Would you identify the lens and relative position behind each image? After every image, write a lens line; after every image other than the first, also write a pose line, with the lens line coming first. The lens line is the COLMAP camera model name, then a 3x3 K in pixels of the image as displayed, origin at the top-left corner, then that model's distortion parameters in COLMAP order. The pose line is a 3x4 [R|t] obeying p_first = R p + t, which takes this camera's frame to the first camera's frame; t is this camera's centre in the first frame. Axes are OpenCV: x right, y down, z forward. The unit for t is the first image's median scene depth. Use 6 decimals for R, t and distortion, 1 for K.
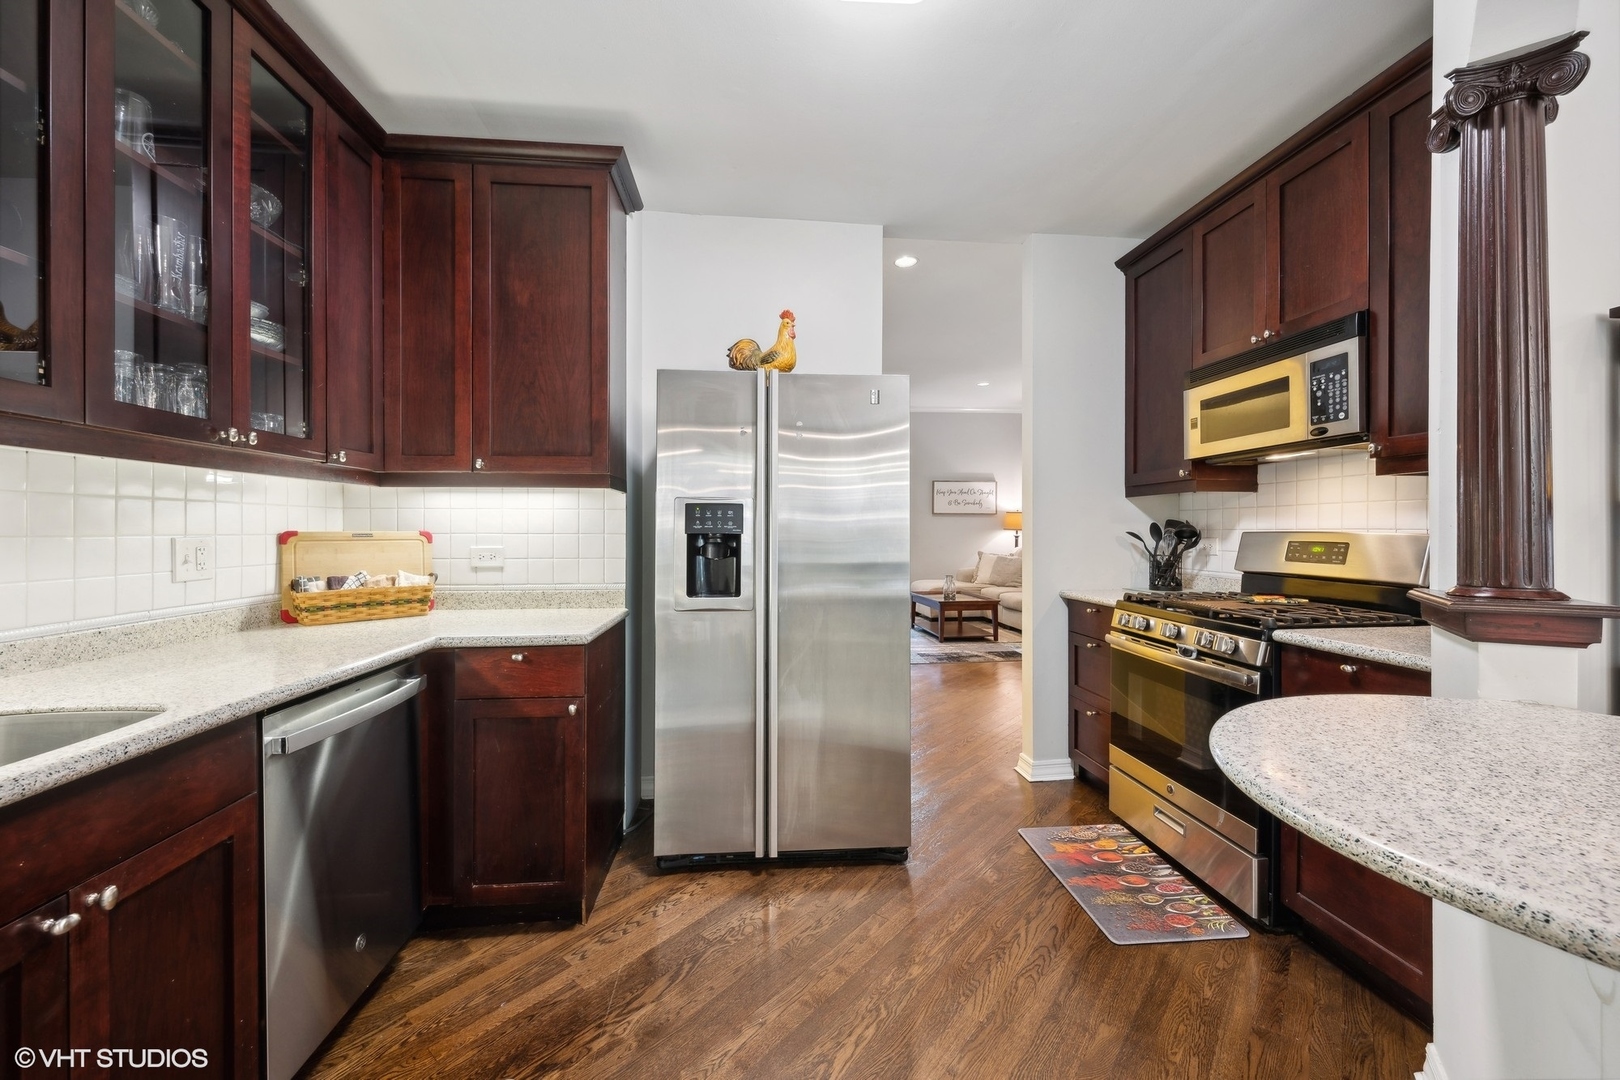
lens RADIAL K [[639.8, 0, 801.5], [0, 639.8, 533.2], [0, 0, 1]] dist [-0.000251, 0.000441]
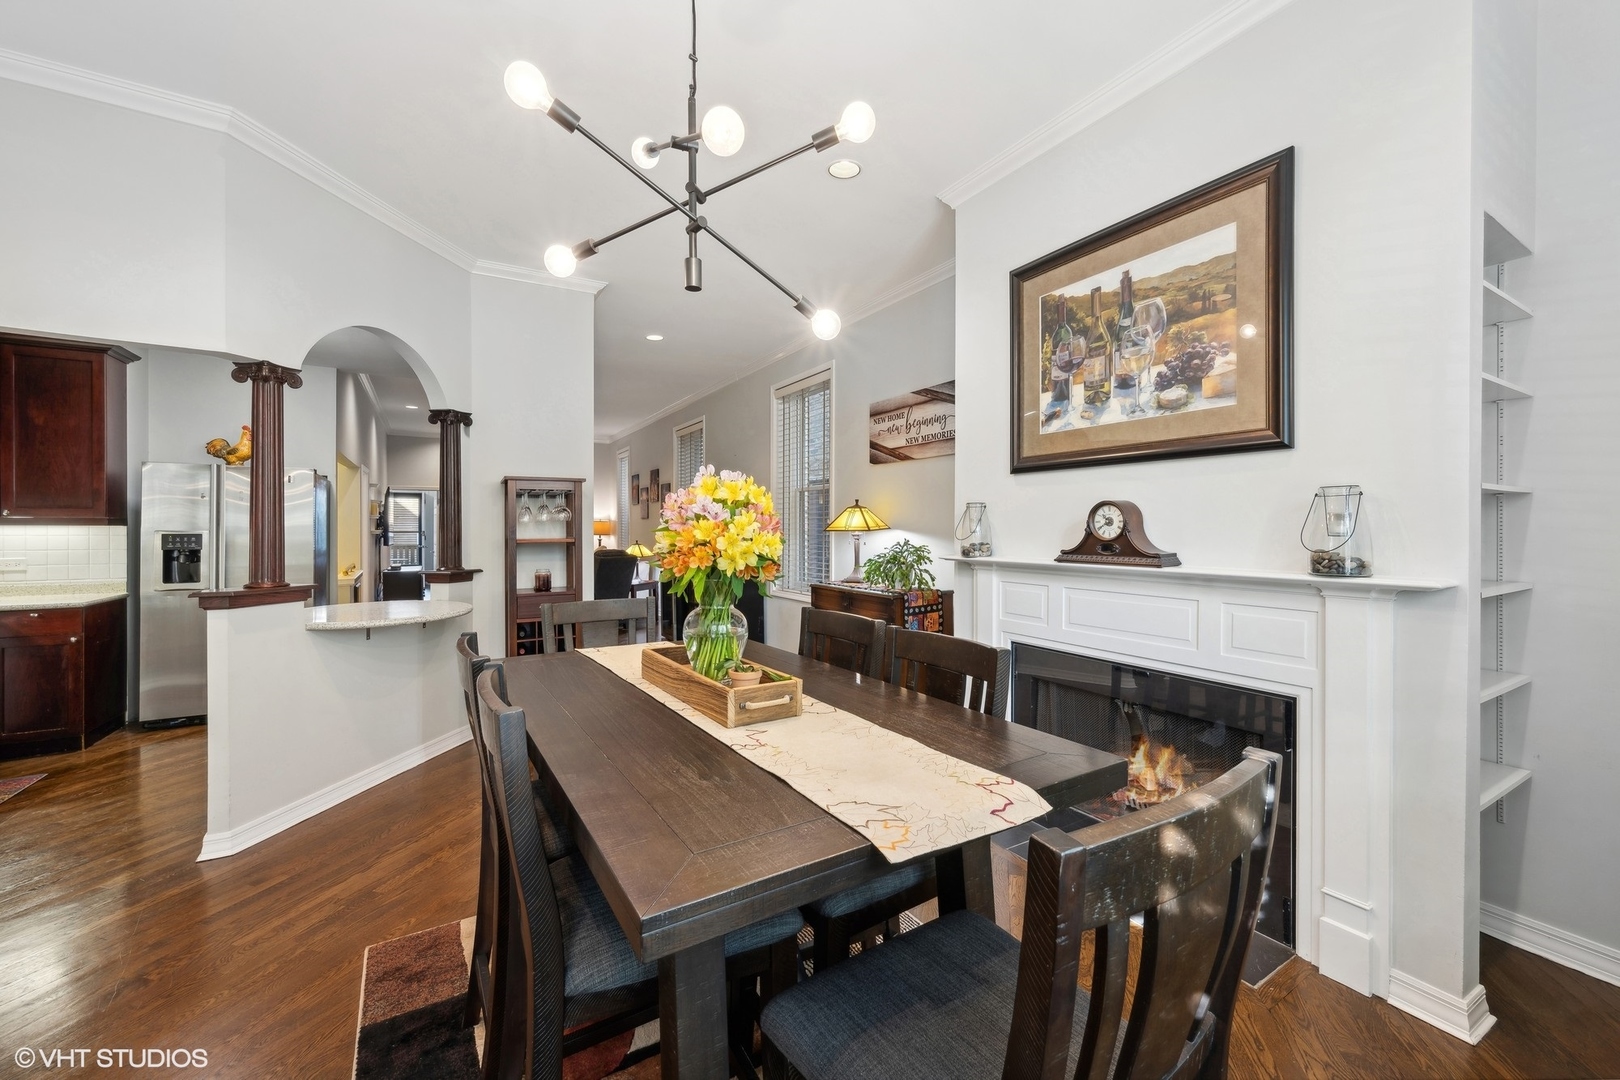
lens RADIAL K [[639.8, 0, 806.3], [0, 639.8, 535.5], [0, 0, 1]] dist [-0.000251, 0.000441]
pose [[0.911761, -0.004591, 0.410695, 0.779553], [0.002476, 0.999981, 0.005682, -0.048485], [-0.410713, -0.004164, 0.911755, -1.508382]]
